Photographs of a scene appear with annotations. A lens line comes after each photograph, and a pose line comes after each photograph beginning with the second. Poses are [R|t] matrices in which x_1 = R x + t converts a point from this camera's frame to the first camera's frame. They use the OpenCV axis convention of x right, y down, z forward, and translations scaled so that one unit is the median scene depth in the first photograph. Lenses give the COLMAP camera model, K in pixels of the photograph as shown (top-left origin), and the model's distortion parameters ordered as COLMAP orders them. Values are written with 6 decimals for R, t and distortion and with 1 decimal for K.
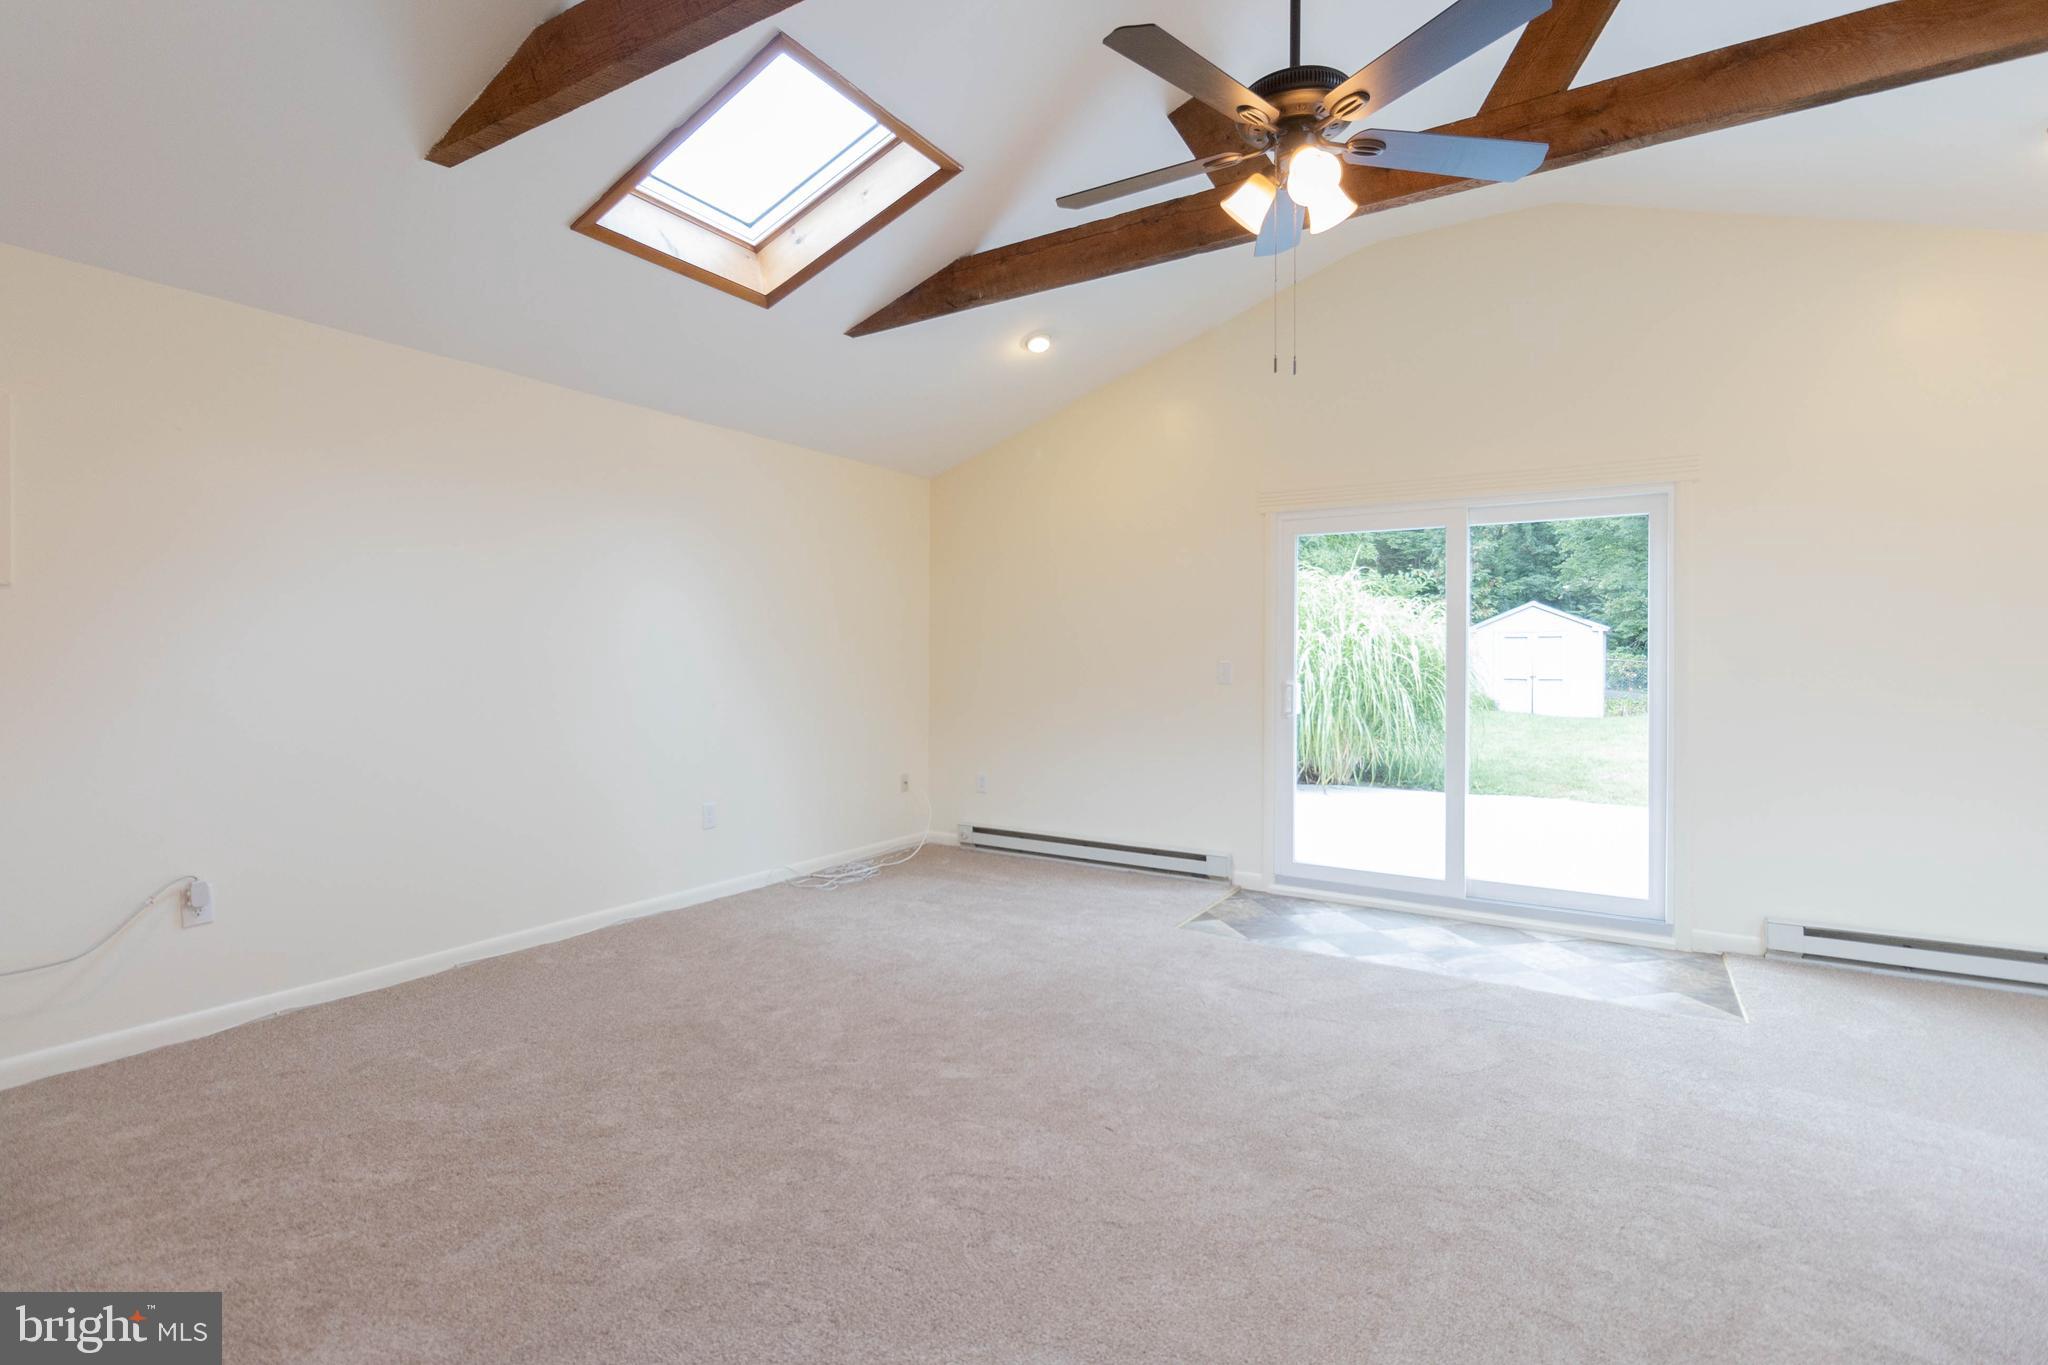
lens RADIAL K [[935.3, 0, 1037.2], [0, 935.3, 656.7], [0, 0, 1]] dist [0.004232, -0.000165]
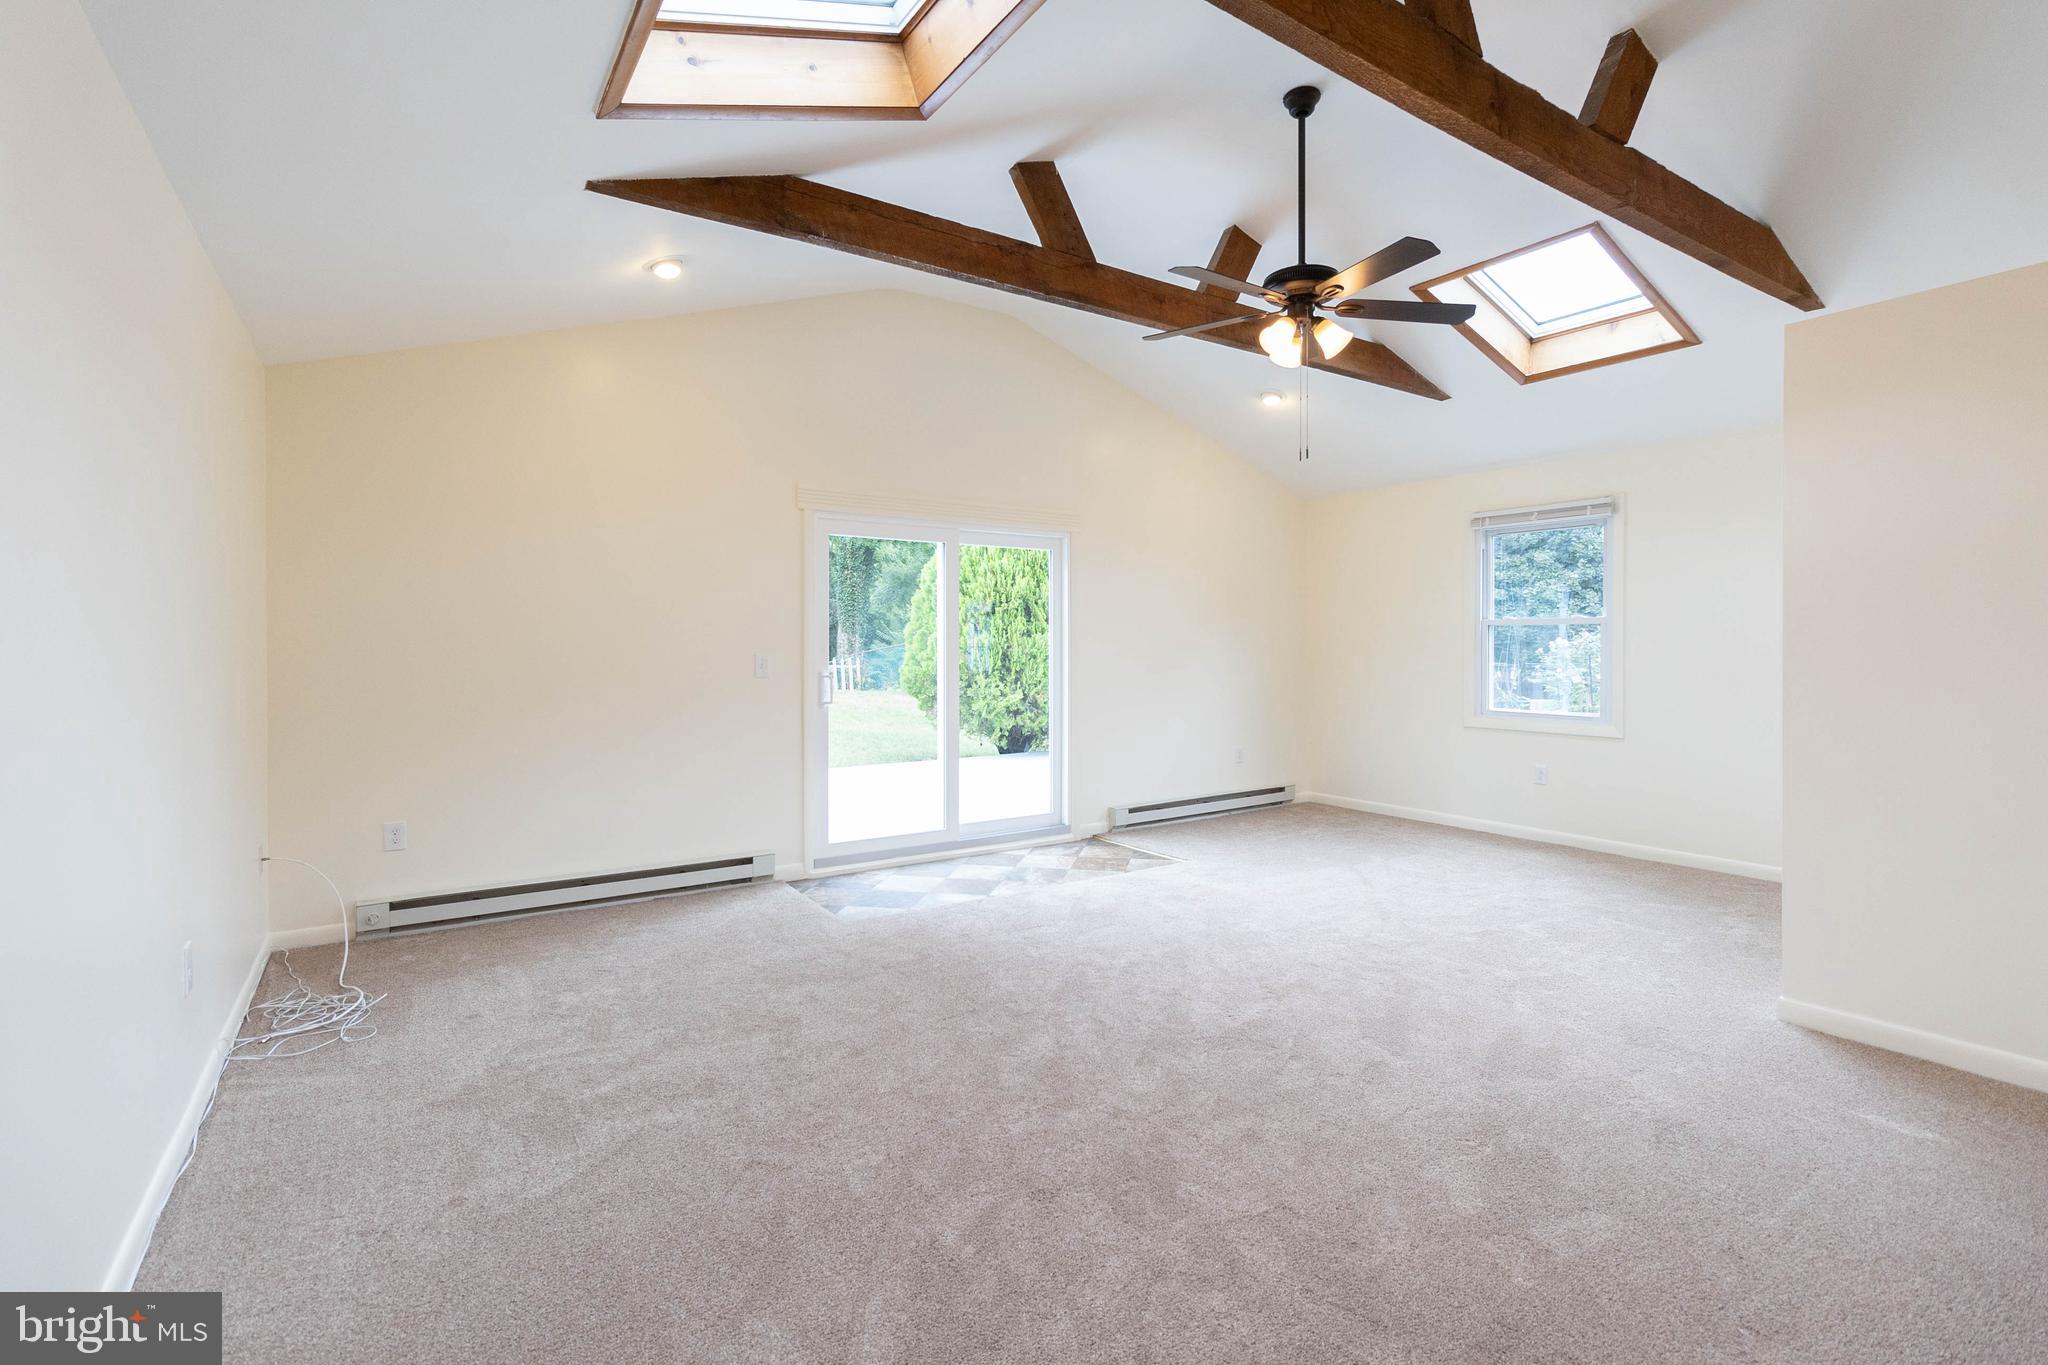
lens RADIAL K [[935.3, 0, 1037.2], [0, 935.3, 656.7], [0, 0, 1]] dist [0.004232, -0.000165]
pose [[0.415724, -0.009223, 0.909444, -0.651599], [0.008957, 0.999942, 0.006047, 0.004365], [-0.909447, 0.005633, 0.415782, 0.383687]]
